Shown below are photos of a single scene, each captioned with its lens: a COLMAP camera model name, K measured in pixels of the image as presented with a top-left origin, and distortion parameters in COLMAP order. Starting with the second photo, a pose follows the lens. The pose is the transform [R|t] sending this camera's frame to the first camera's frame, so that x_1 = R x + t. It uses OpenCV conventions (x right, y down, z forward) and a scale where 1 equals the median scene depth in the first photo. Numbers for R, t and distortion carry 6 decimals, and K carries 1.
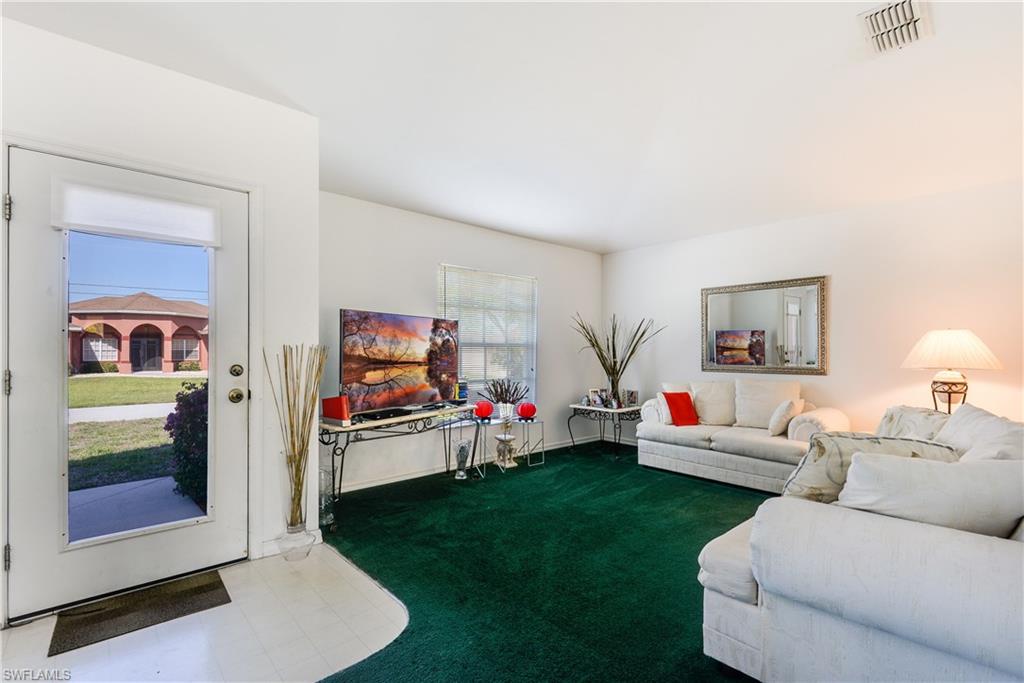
lens RADIAL K [[470.8, 0, 508.3], [0, 470.8, 347.7], [0, 0, 1]] dist [-0.022712, -0.007398]
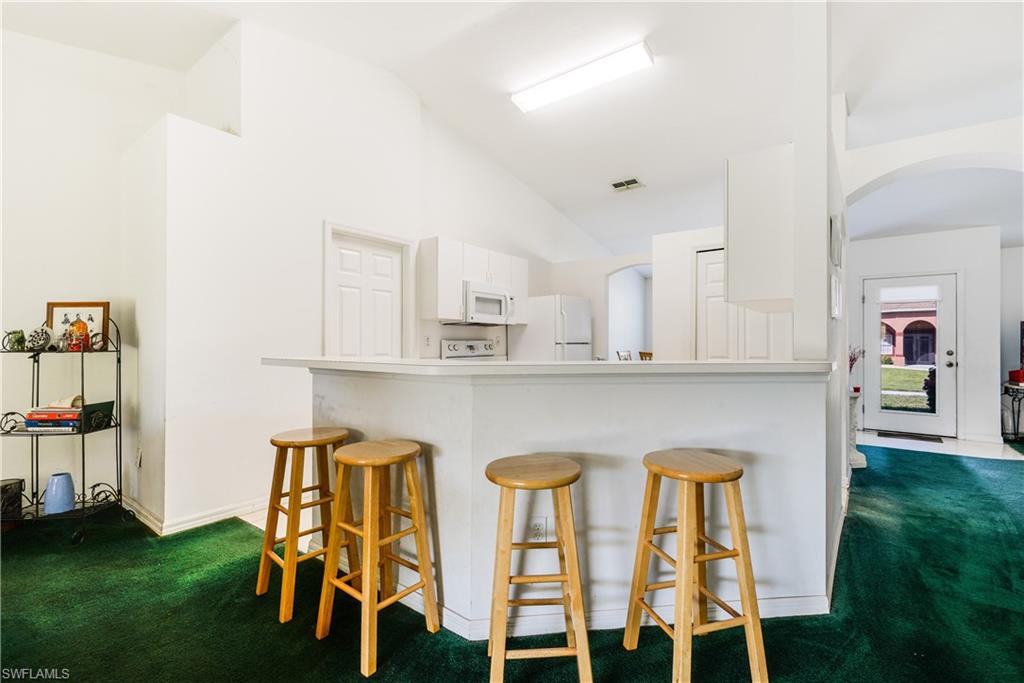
lens RADIAL K [[470.8, 0, 513.2], [0, 470.8, 340.8], [0, 0, 1]] dist [-0.022712, -0.007398]
pose [[0.181785, -0.003952, -0.983330, 0.100345], [-0.000441, 0.999991, -0.004101, -0.000072], [0.983338, 0.001179, 0.181782, -0.122807]]
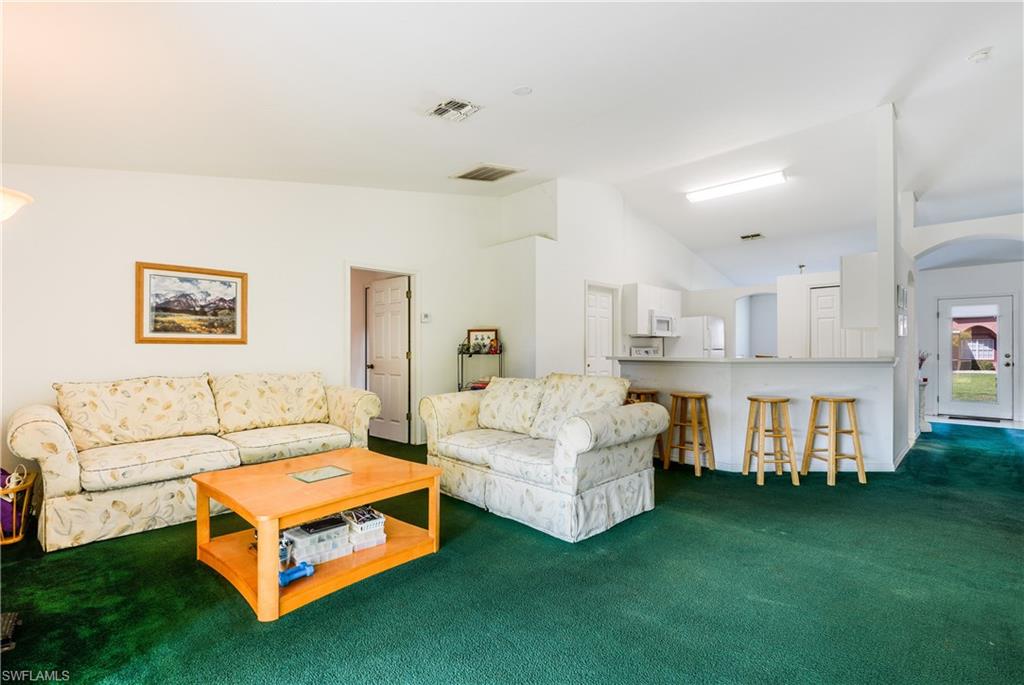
lens RADIAL K [[470.8, 0, 505.3], [0, 470.8, 347.1], [0, 0, 1]] dist [-0.022712, -0.007398]
pose [[0.037175, -0.003664, -0.999302, 0.179615], [0.002991, 0.999989, -0.003555, -0.000493], [0.999304, -0.002857, 0.037186, -0.190360]]
